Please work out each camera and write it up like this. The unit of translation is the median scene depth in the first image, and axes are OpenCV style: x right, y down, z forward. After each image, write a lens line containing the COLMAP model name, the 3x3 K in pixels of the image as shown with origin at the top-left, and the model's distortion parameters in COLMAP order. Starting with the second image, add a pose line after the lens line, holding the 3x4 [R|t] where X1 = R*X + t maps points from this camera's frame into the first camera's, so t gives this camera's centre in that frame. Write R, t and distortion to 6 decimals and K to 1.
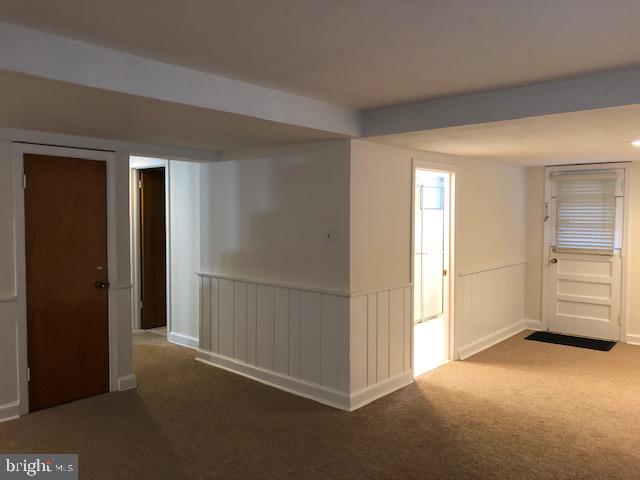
lens RADIAL K [[526.2, 0, 328.2], [0, 526.2, 235.9], [0, 0, 1]] dist [0.022784, -0.015768]
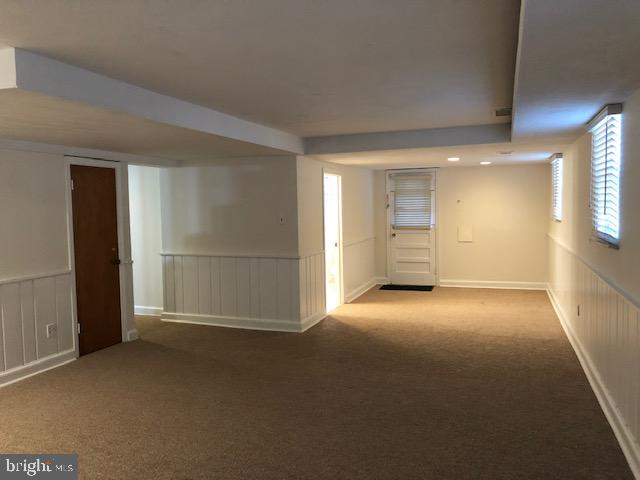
lens RADIAL K [[526.2, 0, 328.2], [0, 526.2, 235.9], [0, 0, 1]] dist [0.022784, -0.015768]
pose [[0.930491, -0.042680, 0.363820, -0.350916], [0.038286, 0.999081, 0.019286, 0.019065], [-0.364308, -0.004016, 0.931270, -0.371933]]
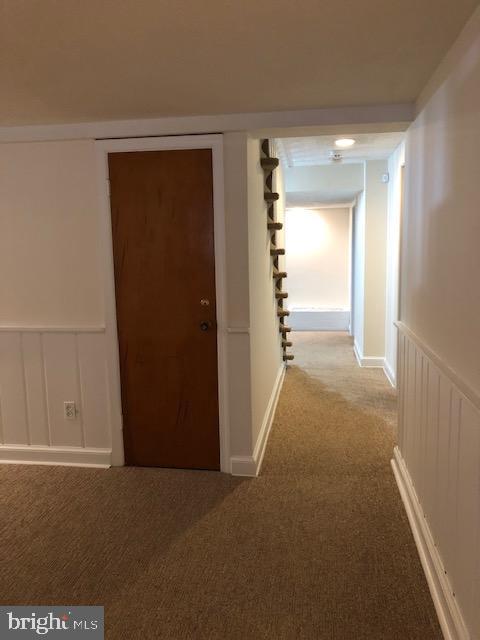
lens RADIAL K [[526.2, 0, 240.0], [0, 526.2, 320.0], [0, 0, 1]] dist [0.022784, -0.015768]
pose [[0.521069, 0.099510, -0.847694, 0.176718], [-0.013602, 0.994022, 0.108326, 0.004965], [0.853406, -0.044915, 0.519308, 0.564805]]
